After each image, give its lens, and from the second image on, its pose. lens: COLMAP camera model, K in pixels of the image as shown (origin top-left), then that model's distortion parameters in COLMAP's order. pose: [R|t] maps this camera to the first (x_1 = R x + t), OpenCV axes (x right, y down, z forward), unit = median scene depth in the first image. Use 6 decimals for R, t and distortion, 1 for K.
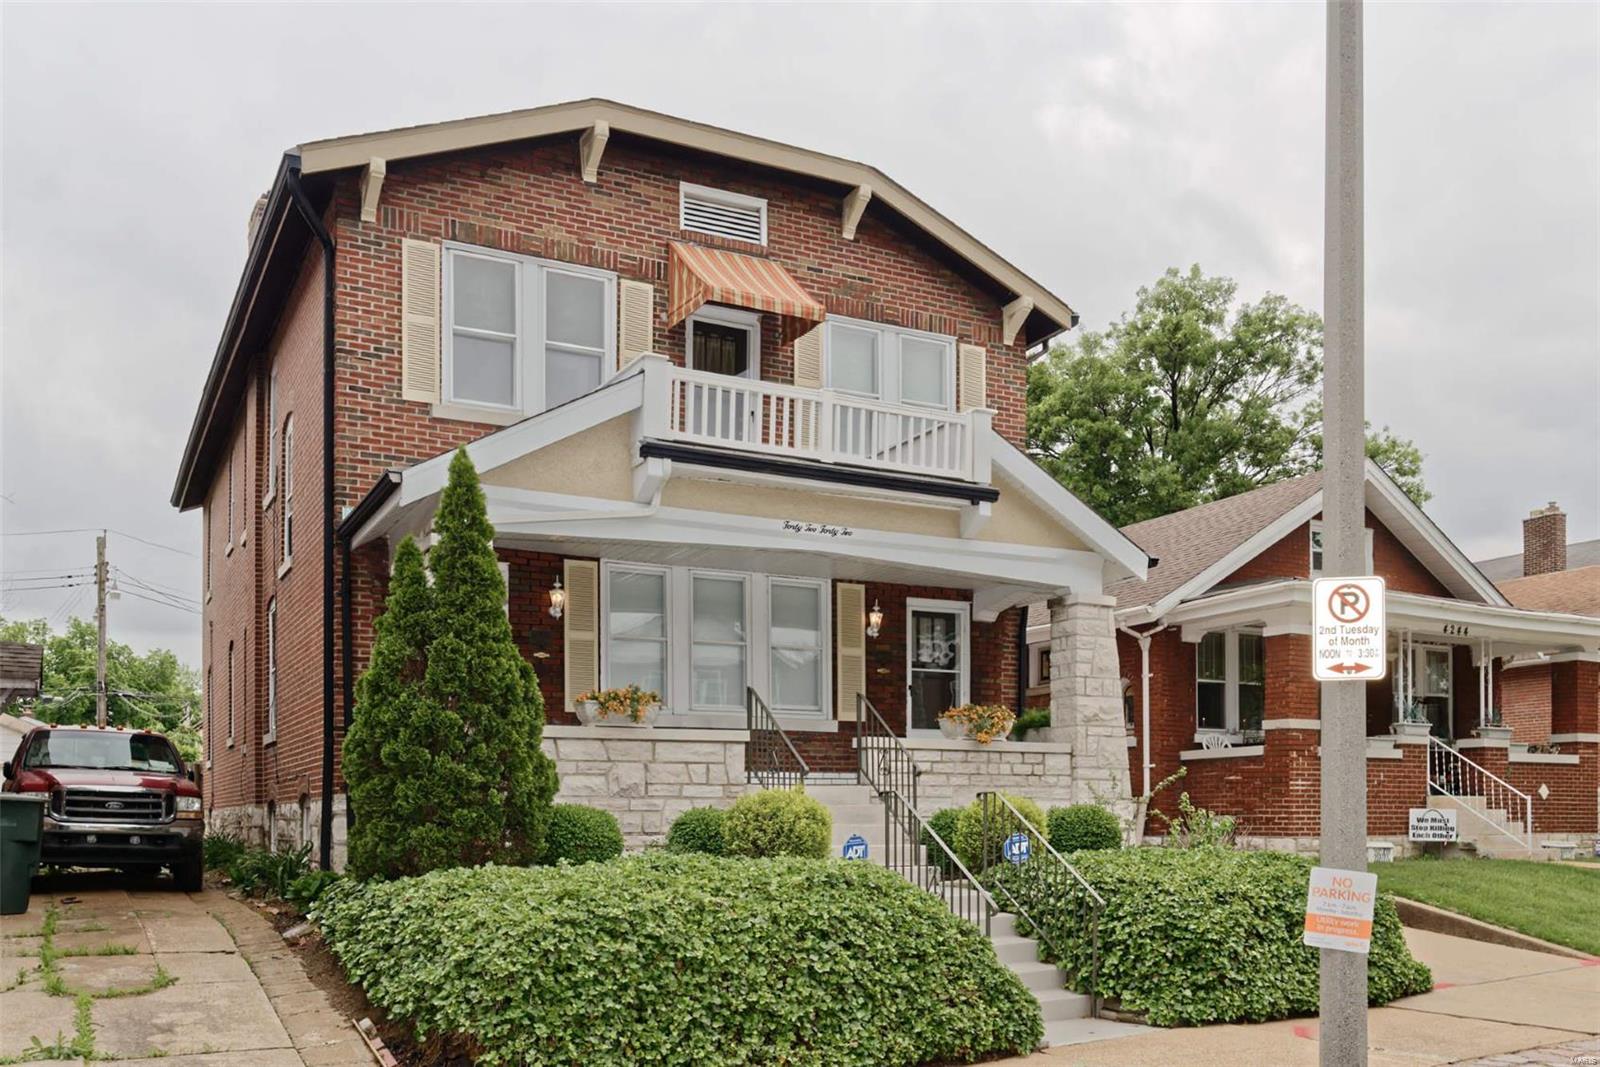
lens RADIAL K [[1418.2, 0, 799.6], [0, 1418.2, 534.6], [0, 0, 1]] dist [-0.006305, 0.001978]
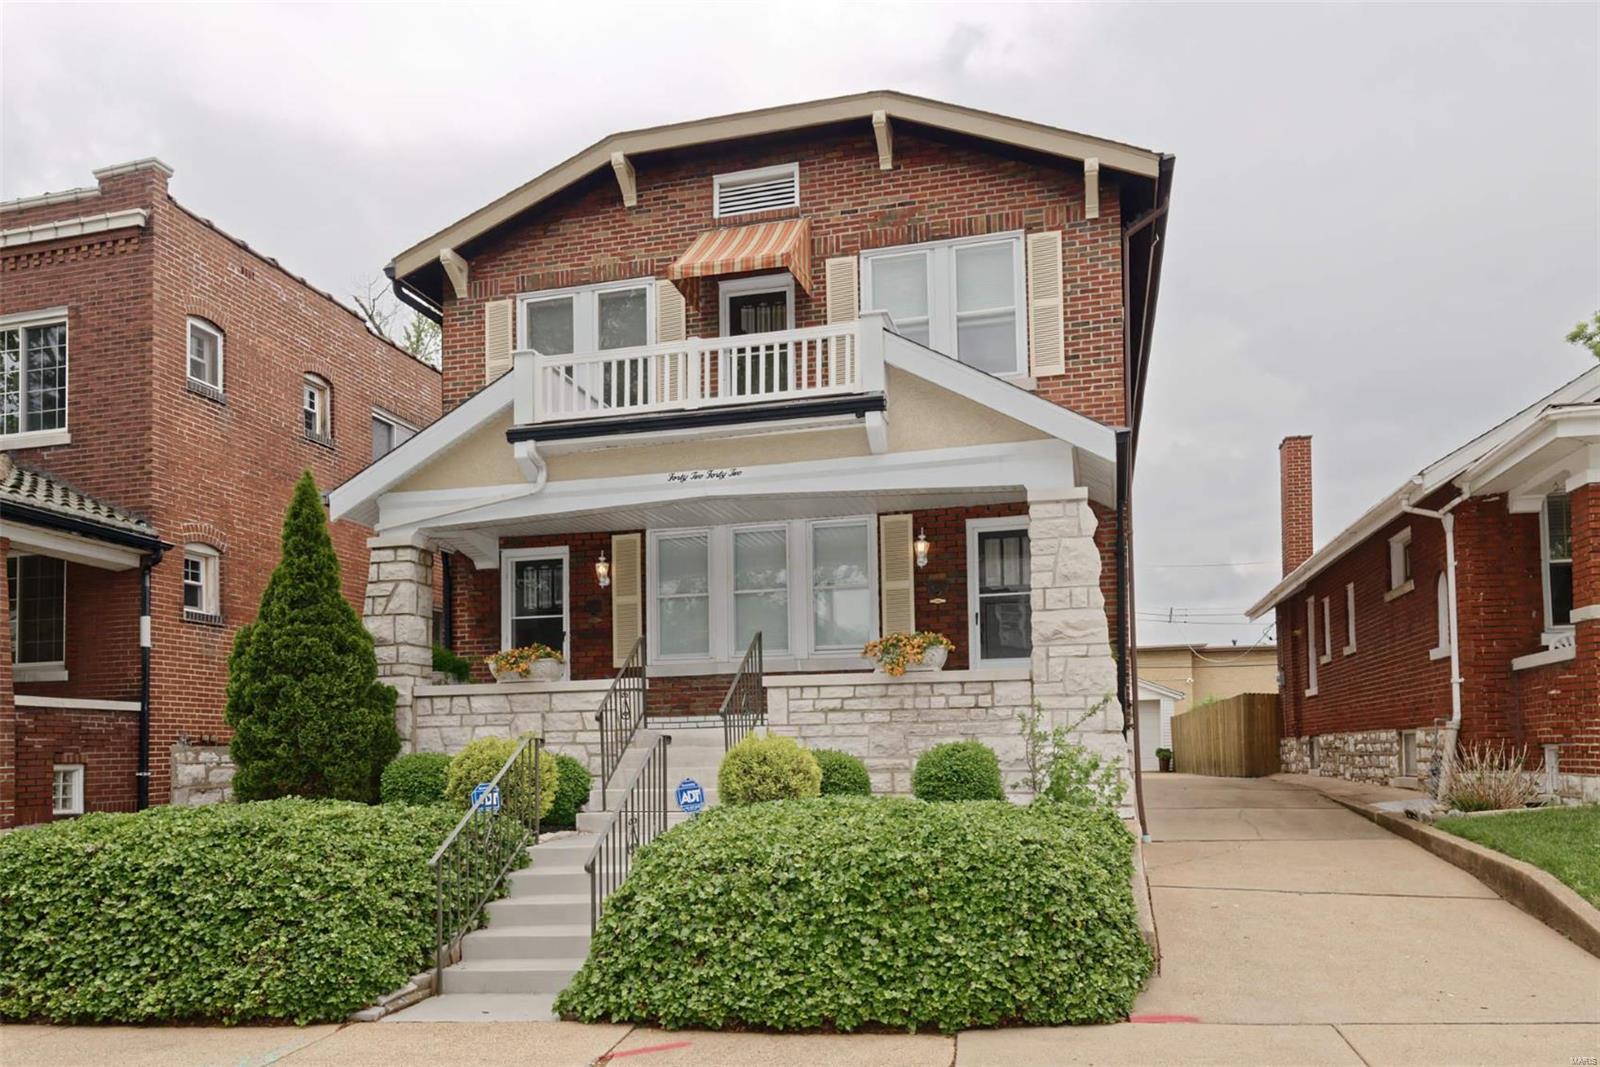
lens RADIAL K [[1167.3, 0, 794.1], [0, 1167.3, 501.1], [0, 0, 1]] dist [-0.002483, 0.004071]
pose [[0.722711, -0.155775, -0.673366, 0.564052], [0.150162, 0.986387, -0.067023, 0.072967], [0.674640, -0.052676, 0.736265, 0.388738]]
